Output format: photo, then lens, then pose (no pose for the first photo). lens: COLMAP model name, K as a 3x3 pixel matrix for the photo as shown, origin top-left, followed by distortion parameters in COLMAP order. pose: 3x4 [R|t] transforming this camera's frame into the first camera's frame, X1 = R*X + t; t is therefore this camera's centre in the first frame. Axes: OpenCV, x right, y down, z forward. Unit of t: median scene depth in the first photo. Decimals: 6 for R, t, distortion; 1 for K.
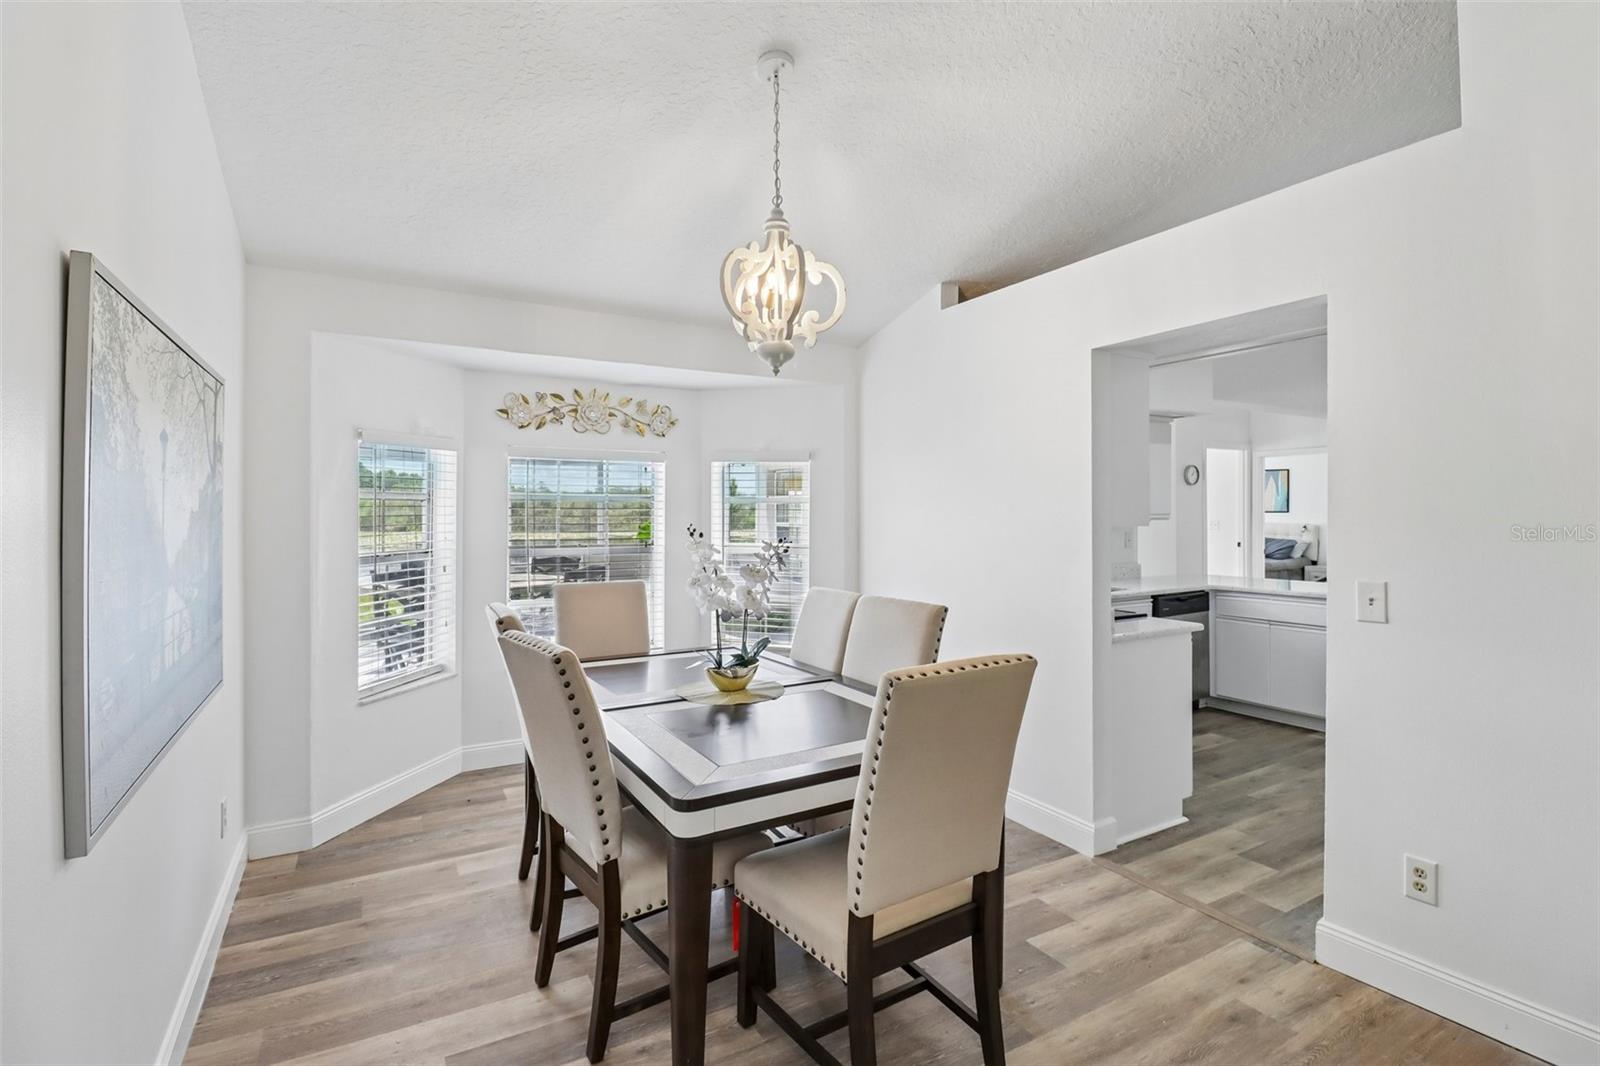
lens RADIAL K [[749.4, 0, 799.5], [0, 749.4, 504.5], [0, 0, 1]] dist [0.000853, -0.010868]
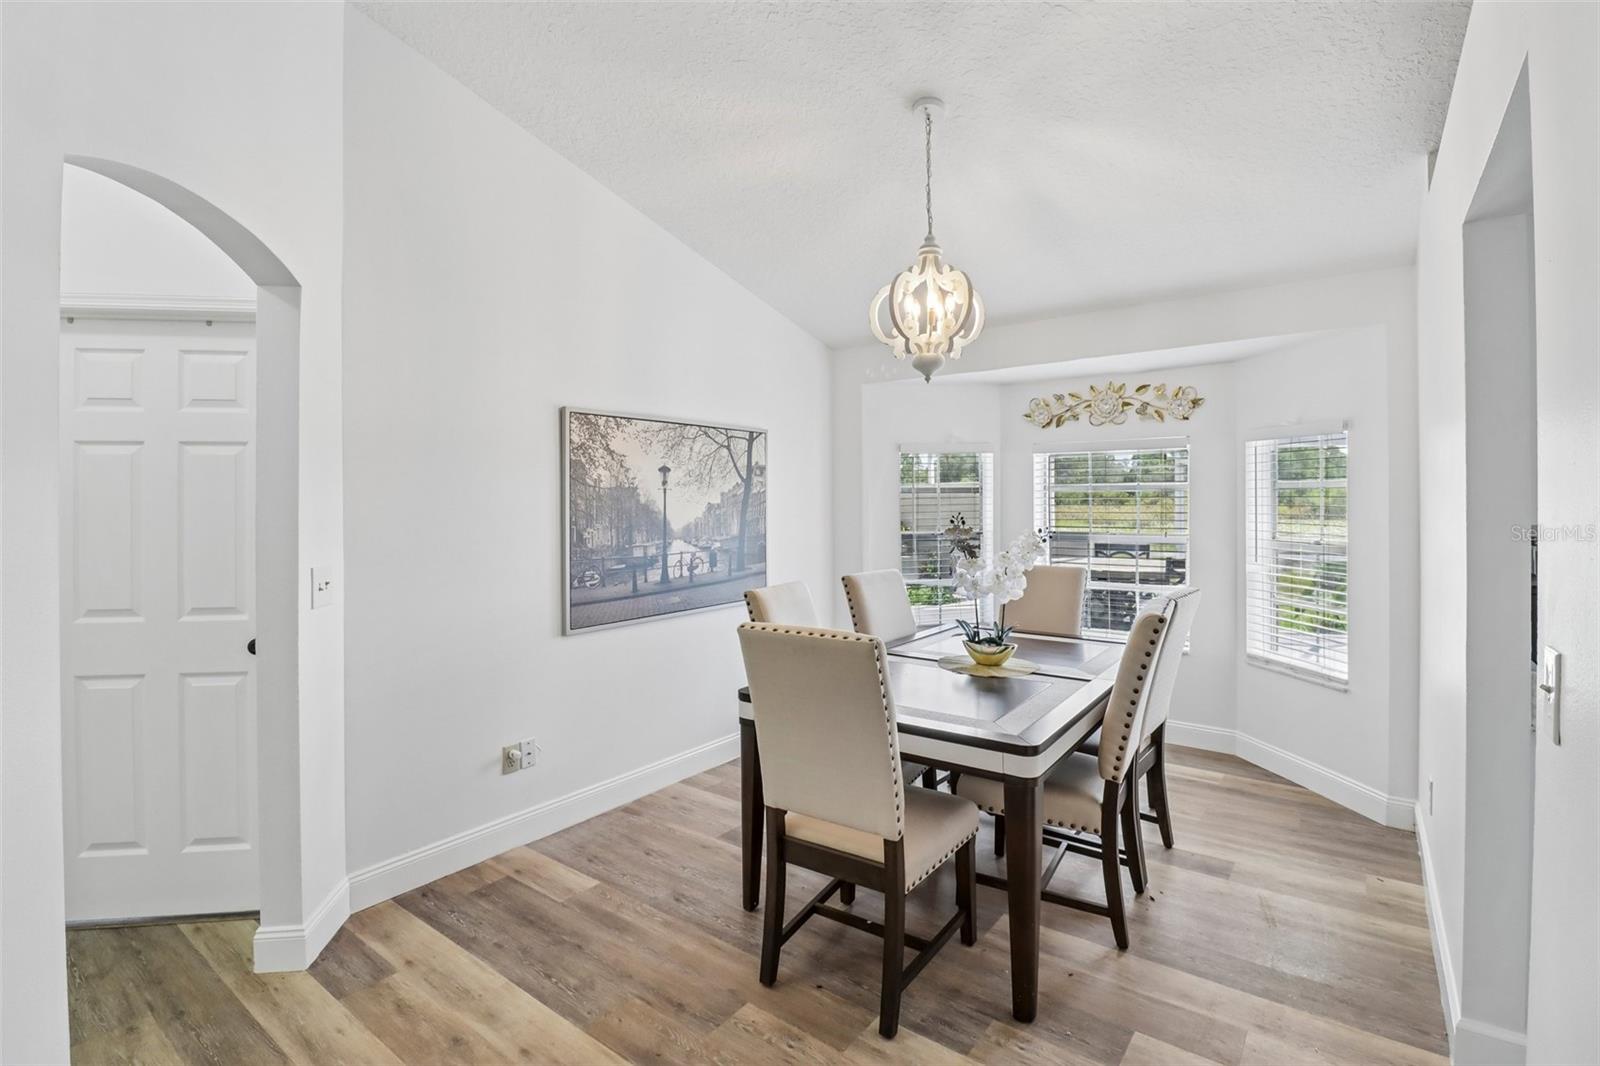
lens RADIAL K [[749.4, 0, 799.5], [0, 749.4, 504.5], [0, 0, 1]] dist [0.000853, -0.010868]
pose [[0.384787, -0.000031, -0.923005, 0.528055], [0.015871, 0.999852, 0.006583, 0.001475], [0.922869, -0.017182, 0.384730, 0.208198]]
